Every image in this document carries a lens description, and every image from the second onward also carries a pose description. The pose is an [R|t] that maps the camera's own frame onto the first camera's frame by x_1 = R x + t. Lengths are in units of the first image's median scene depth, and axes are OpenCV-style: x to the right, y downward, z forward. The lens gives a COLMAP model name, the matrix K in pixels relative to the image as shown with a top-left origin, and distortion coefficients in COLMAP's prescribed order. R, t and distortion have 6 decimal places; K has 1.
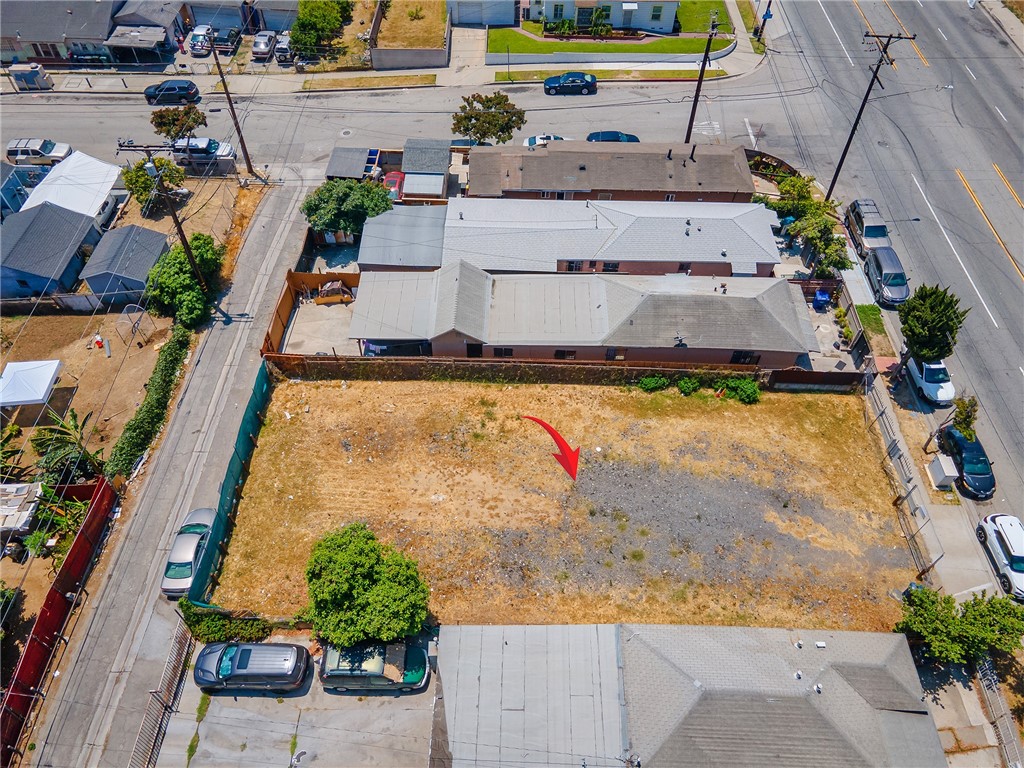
lens RADIAL K [[750.8, 0, 512.0], [0, 750.8, 384.0], [0, 0, 1]] dist [0.025395, -0.001141]
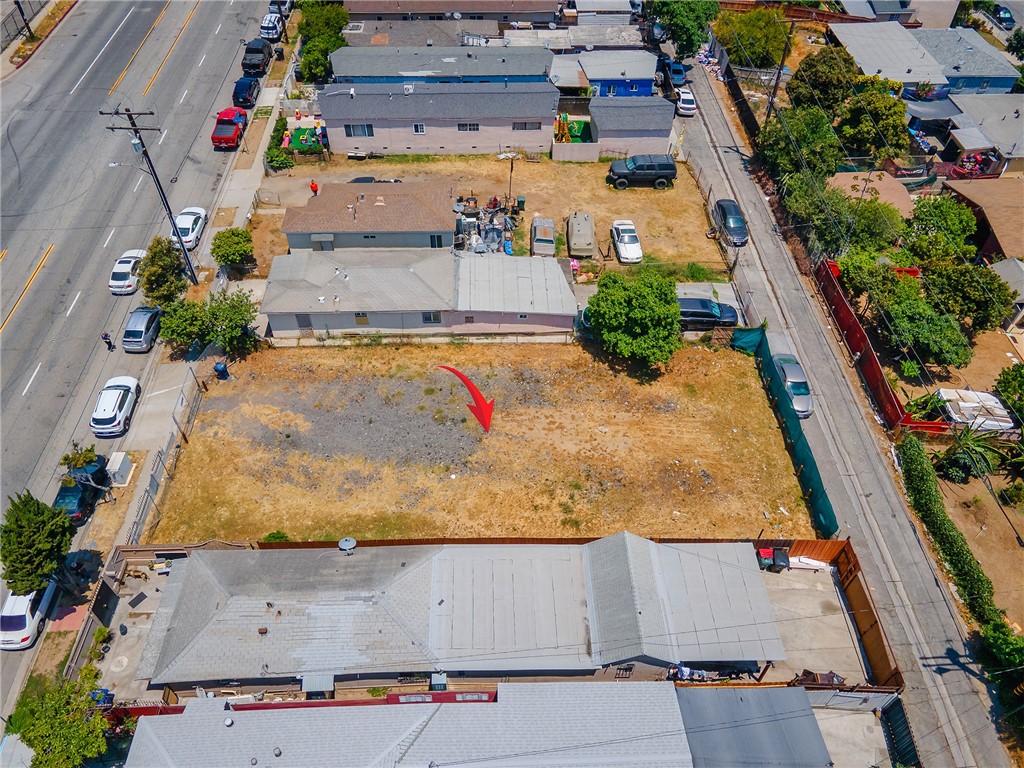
lens RADIAL K [[770.7, 0, 498.4], [0, 770.7, 362.7], [0, 0, 1]] dist [0.034762, 0.003453]
pose [[-0.999097, 0.023800, -0.035193, 0.087333], [-0.037261, -0.092893, 0.994979, -0.919312], [0.020411, 0.995392, 0.093696, 0.752020]]
